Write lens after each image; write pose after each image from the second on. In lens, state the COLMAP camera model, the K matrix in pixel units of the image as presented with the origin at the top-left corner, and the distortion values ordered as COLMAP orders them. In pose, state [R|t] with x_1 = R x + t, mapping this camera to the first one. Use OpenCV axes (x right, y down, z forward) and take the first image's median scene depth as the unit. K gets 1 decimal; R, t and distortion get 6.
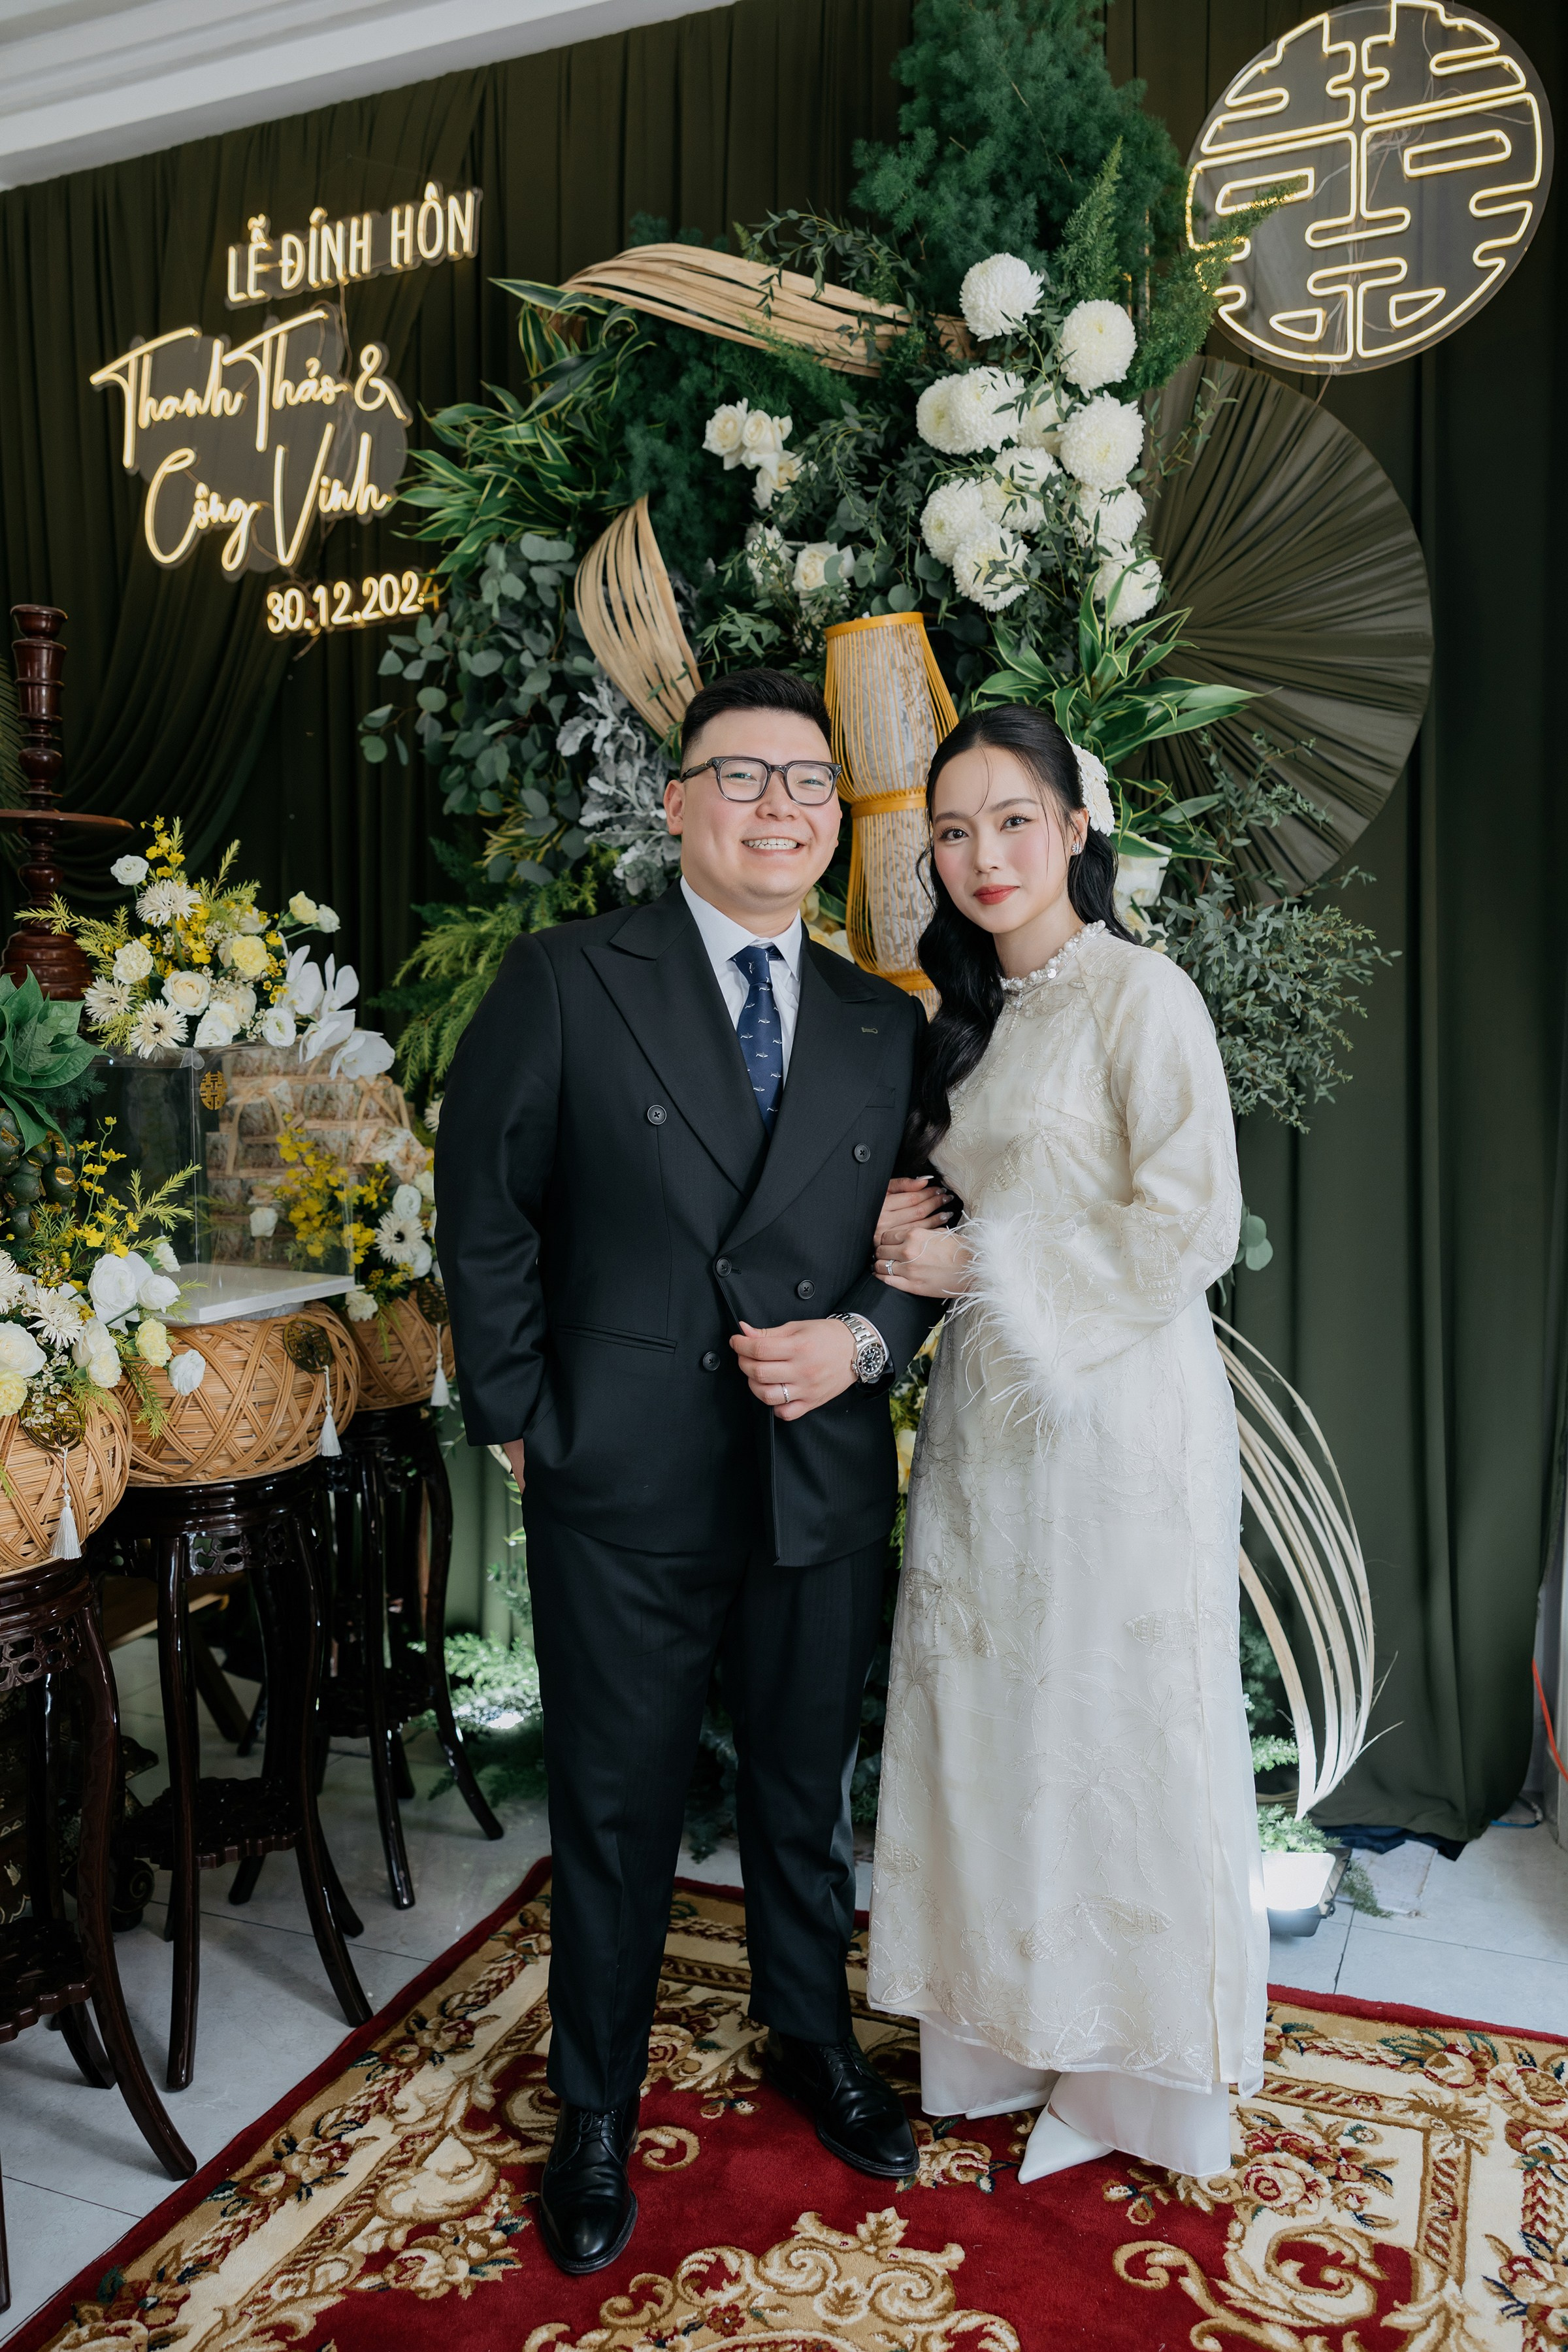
lens RADIAL K [[1812.4, 0, 781.5], [0, 1812.4, 1174.8], [0, 0, 1]] dist [0.006183, -0.001686]
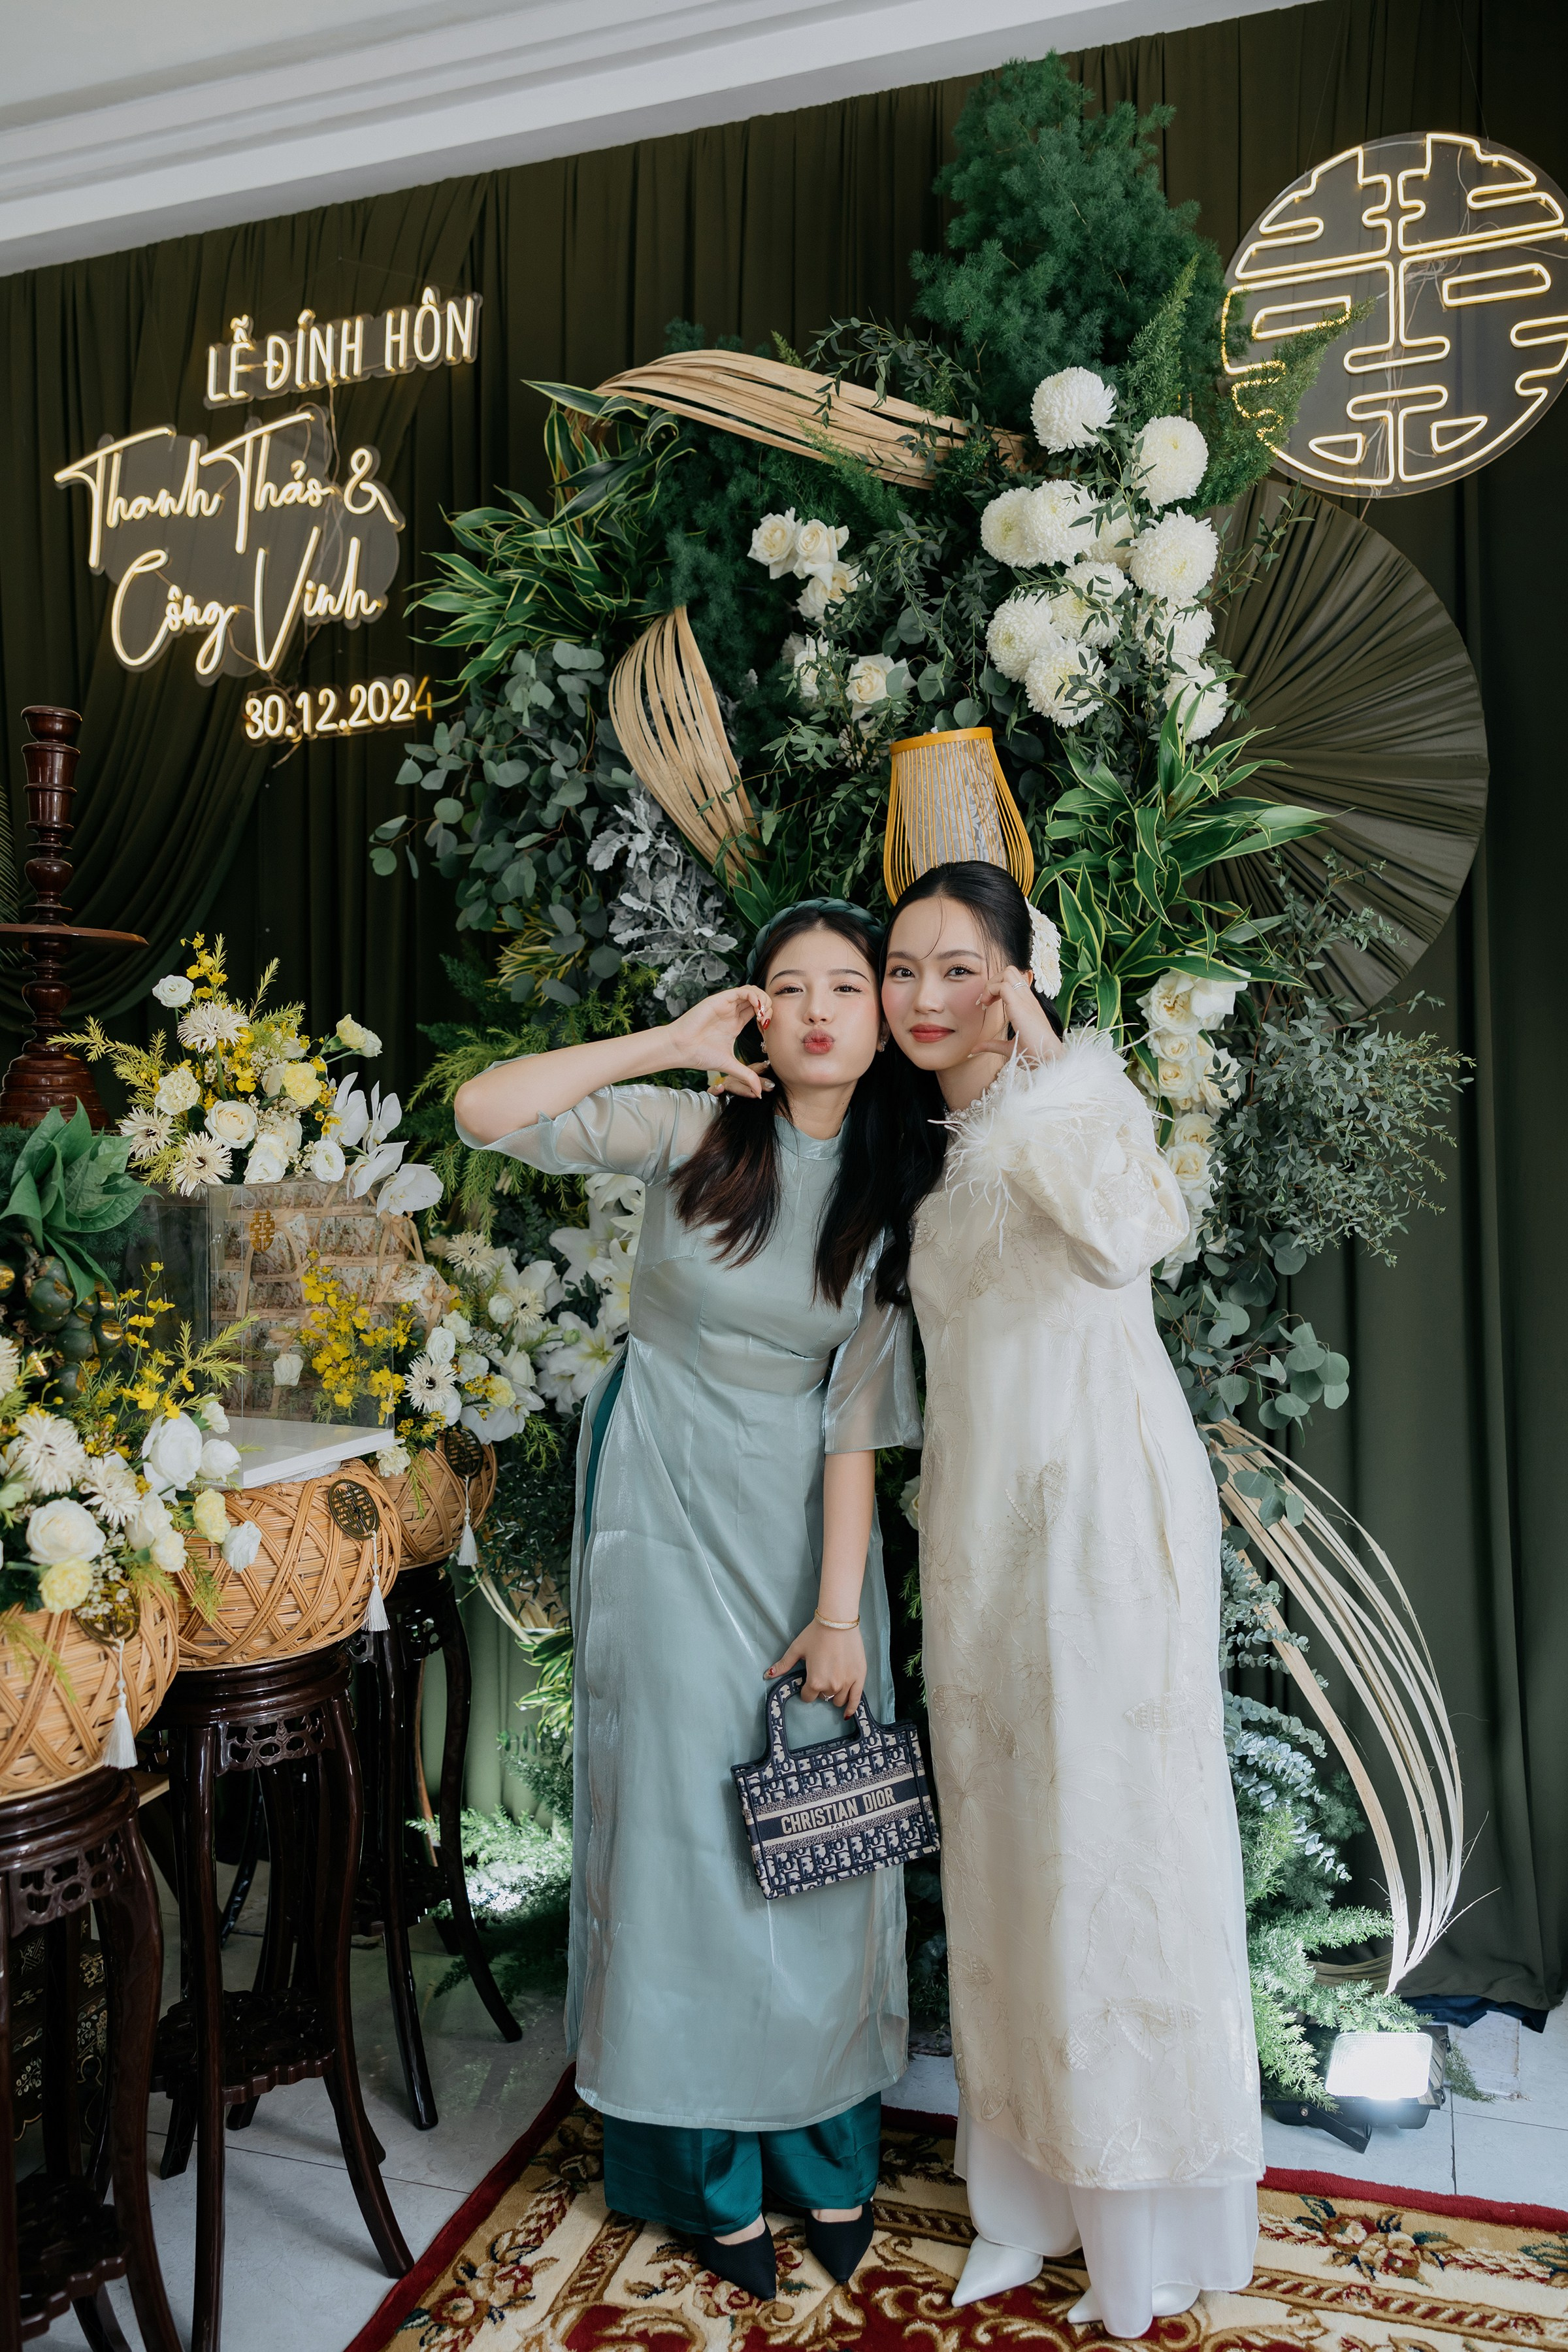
lens RADIAL K [[1812.4, 0, 763.5], [0, 1812.4, 1174.2], [0, 0, 1]] dist [0.006183, -0.001686]
pose [[0.997744, -0.002143, 0.067103, -0.105744], [0.006154, 0.998202, -0.059623, -0.016395], [-0.066855, 0.059901, 0.995963, 0.062241]]
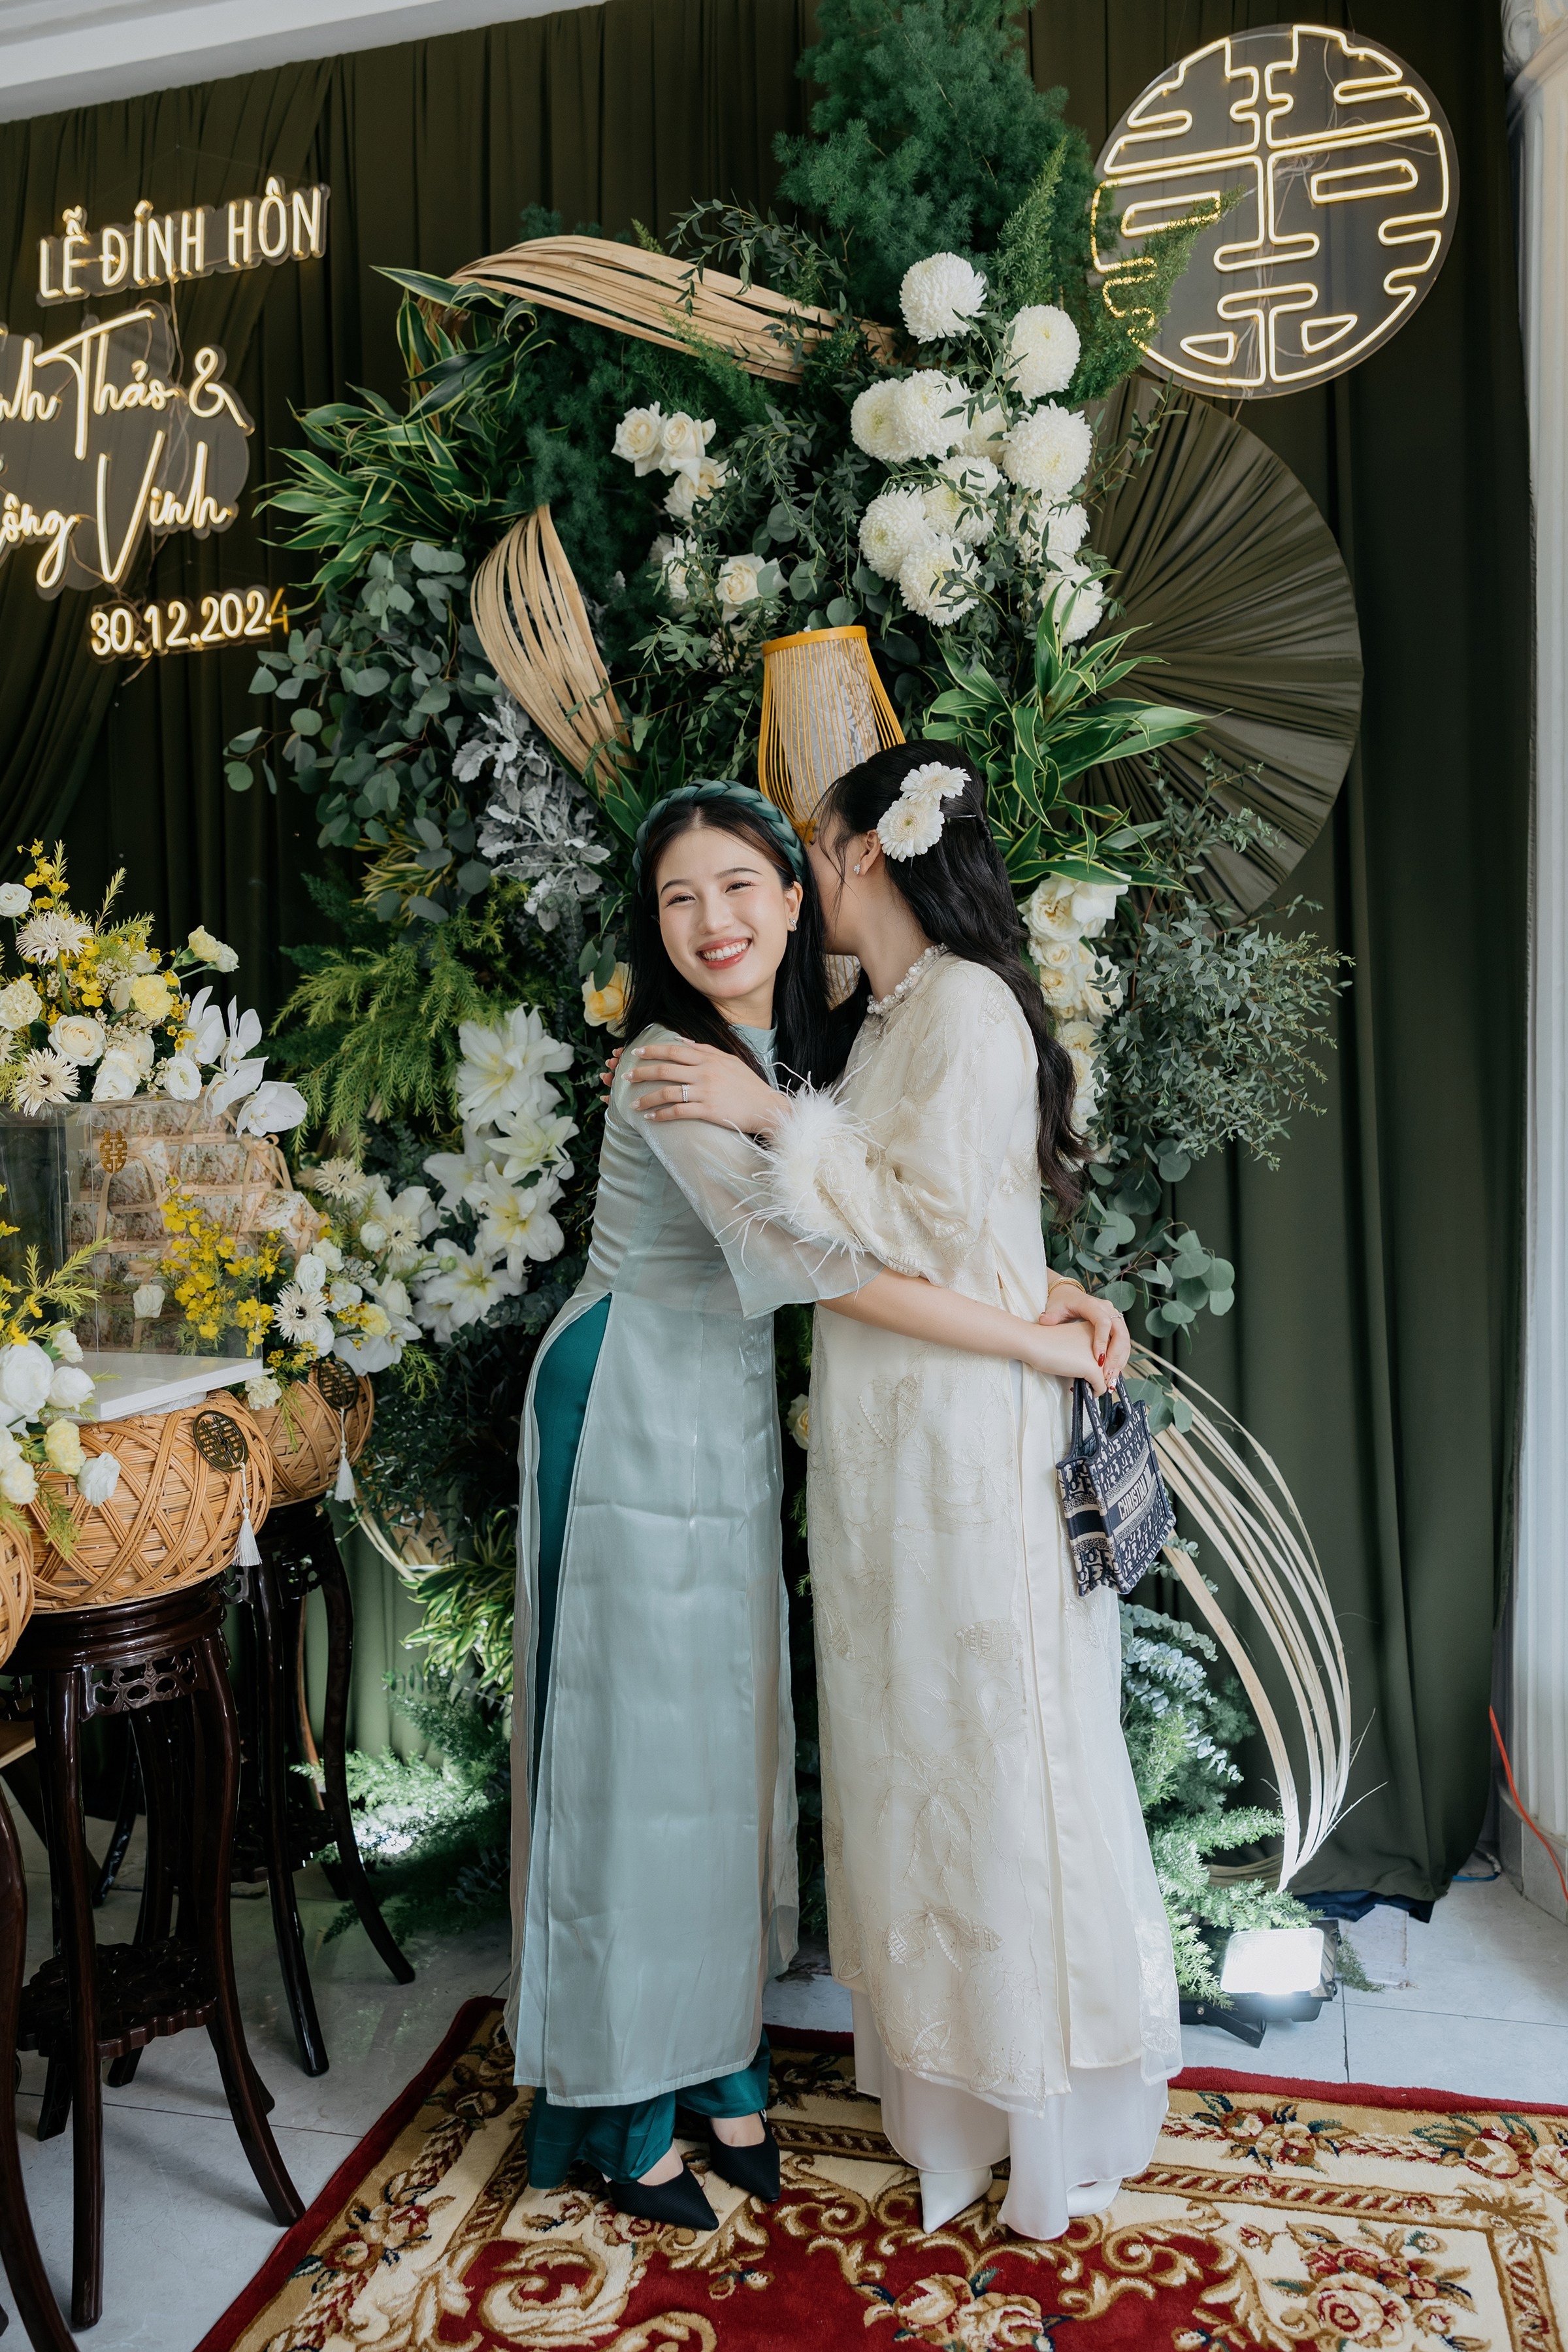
lens RADIAL K [[1812.4, 0, 769.7], [0, 1812.4, 1168.1], [0, 0, 1]] dist [0.006183, -0.001686]
pose [[0.991007, -0.025471, 0.131365, -0.099923], [0.030195, 0.998962, -0.034099, 0.000561], [-0.130360, 0.037759, 0.990747, 0.084220]]
